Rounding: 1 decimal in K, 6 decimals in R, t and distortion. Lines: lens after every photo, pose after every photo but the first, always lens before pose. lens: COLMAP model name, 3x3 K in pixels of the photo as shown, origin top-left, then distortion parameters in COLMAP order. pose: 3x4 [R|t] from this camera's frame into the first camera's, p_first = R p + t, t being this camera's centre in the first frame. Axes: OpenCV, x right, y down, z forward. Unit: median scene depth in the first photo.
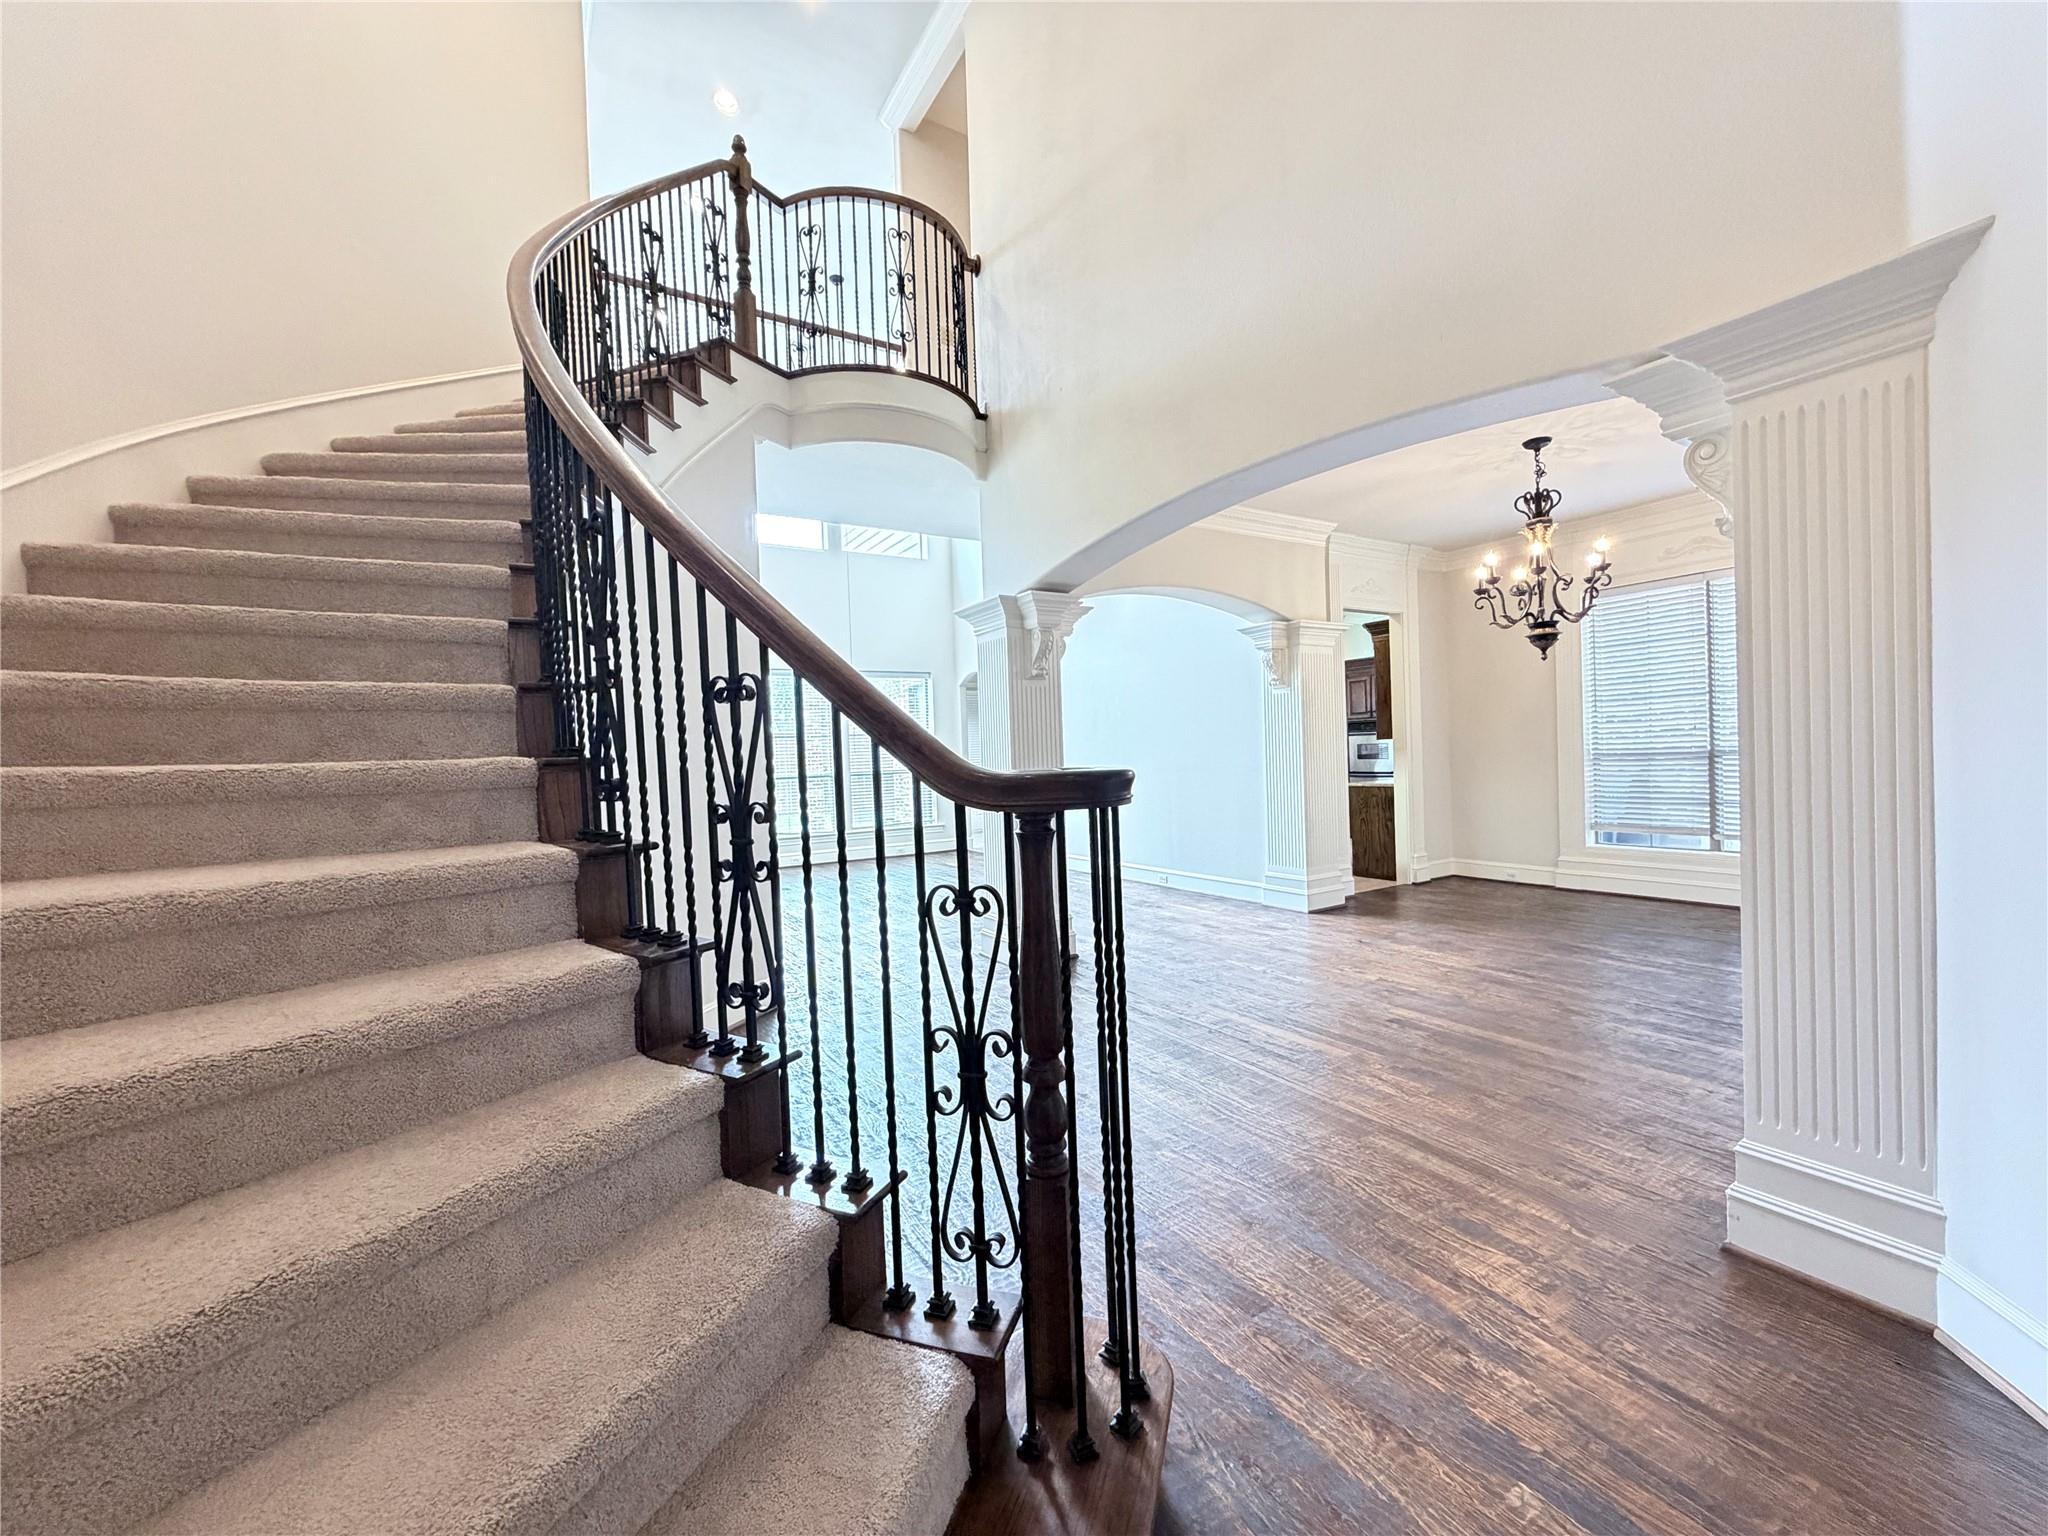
lens RADIAL K [[824.4, 0, 1024.0], [0, 824.4, 768.0], [0, 0, 1]] dist [-0.000435, 0.000273]
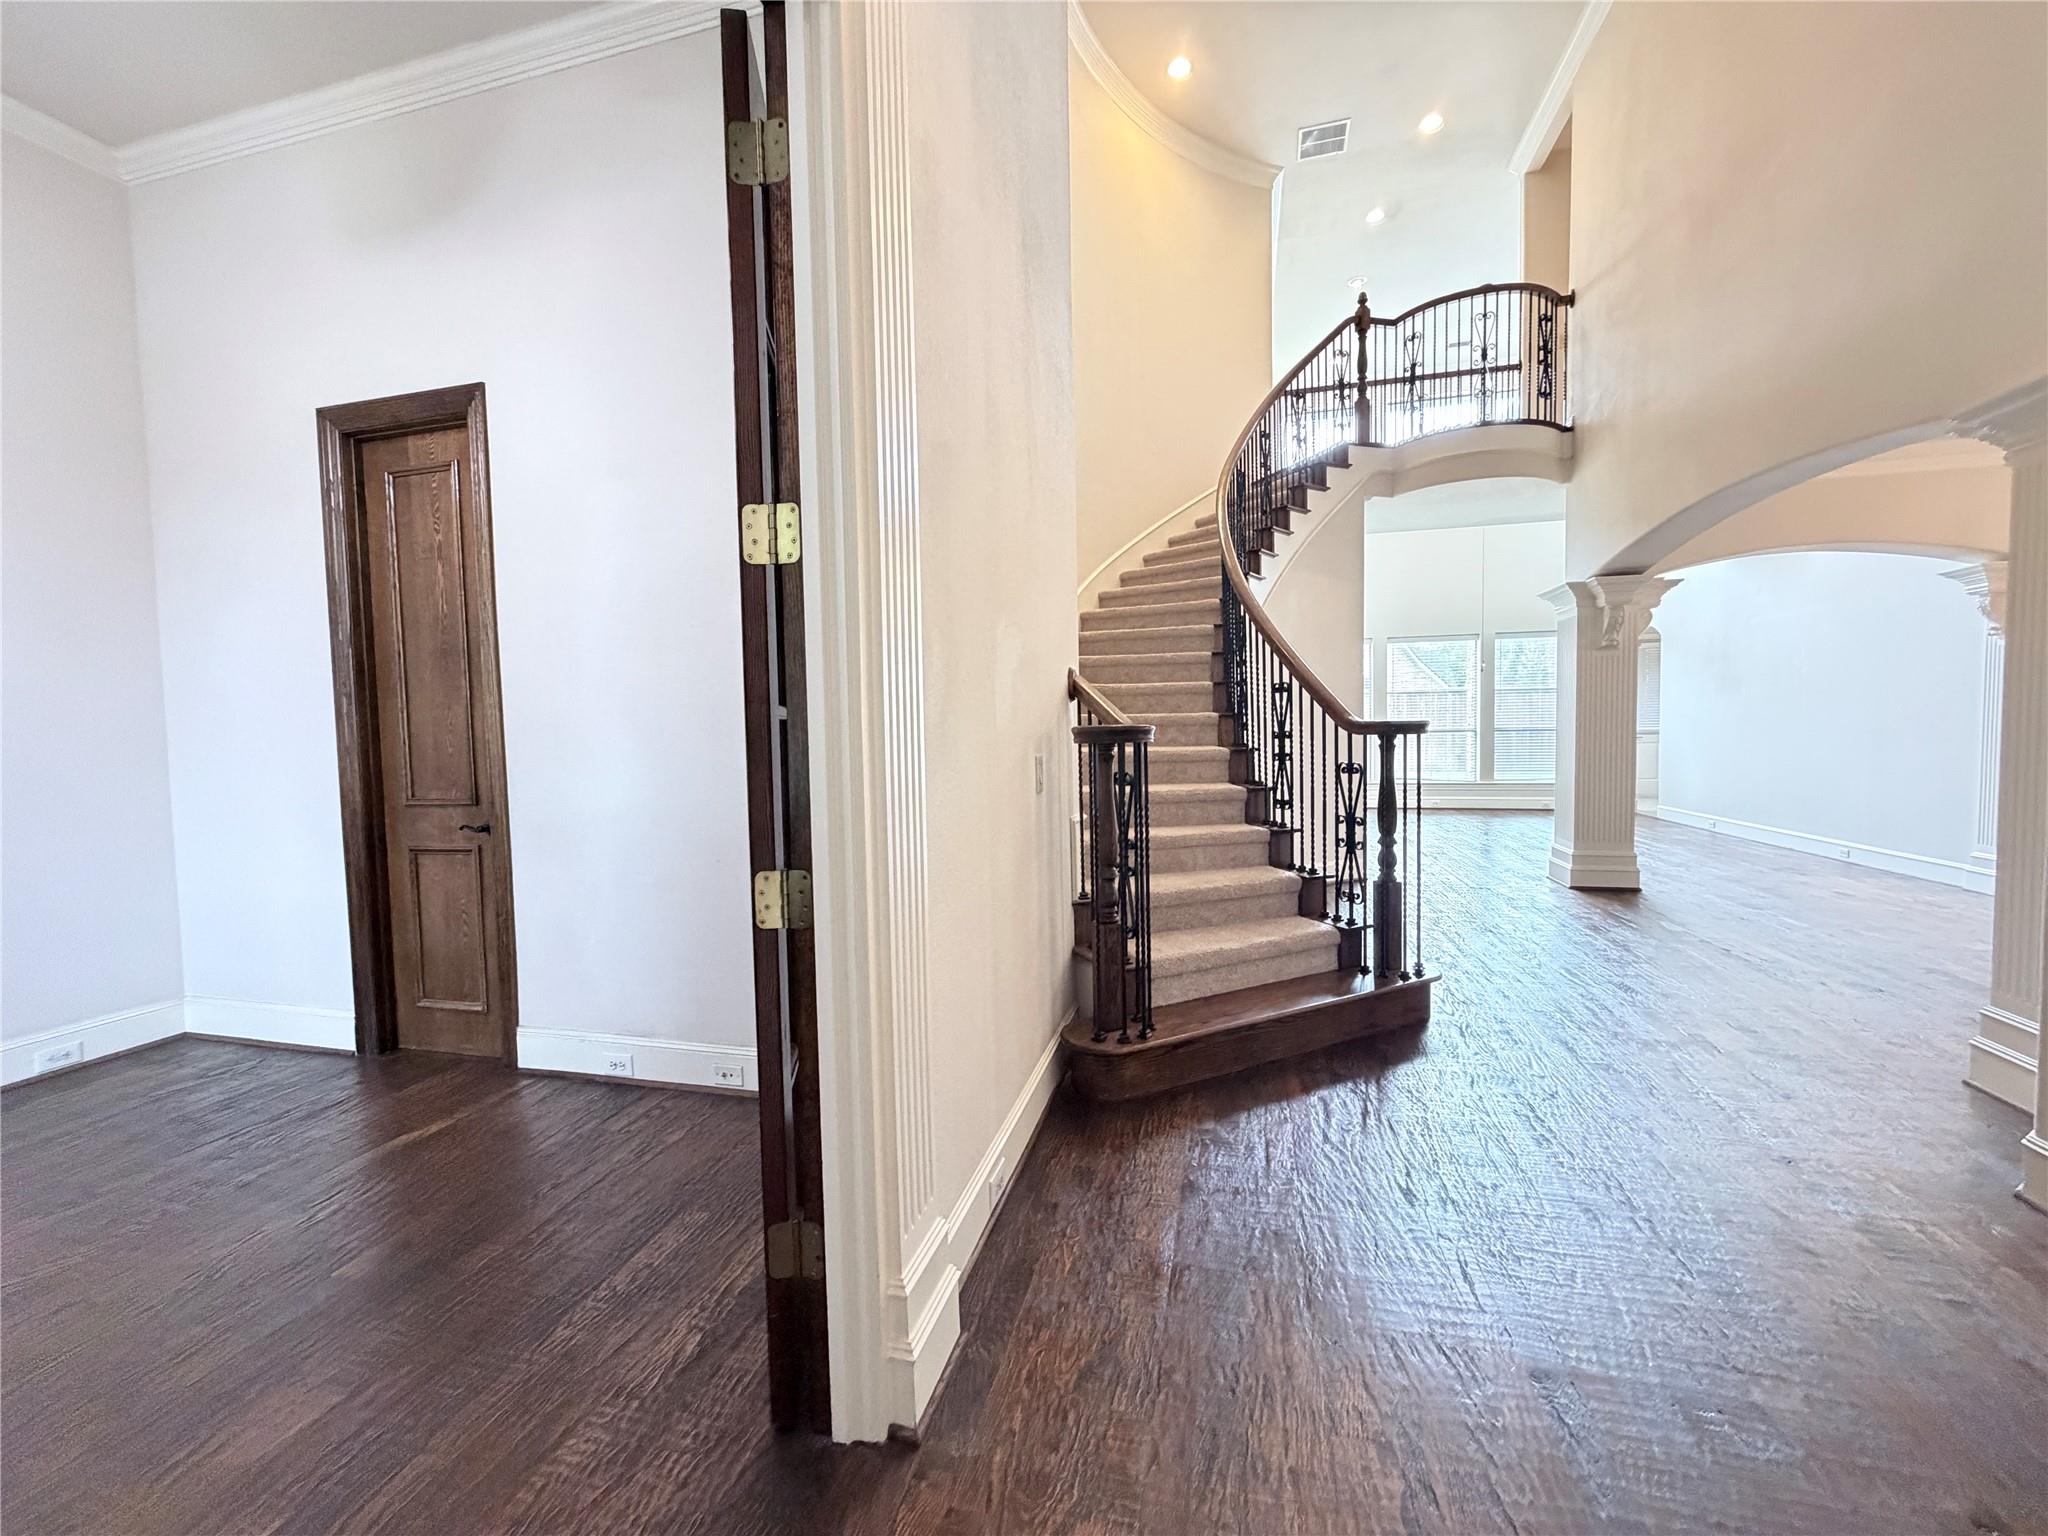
lens RADIAL K [[824.4, 0, 1024.0], [0, 824.4, 768.0], [0, 0, 1]] dist [-0.000435, 0.000273]
pose [[0.699677, 0.056581, -0.712216, 0.379113], [-0.018045, 0.997941, 0.061553, 0.005030], [0.714232, -0.030215, 0.699257, -0.566362]]
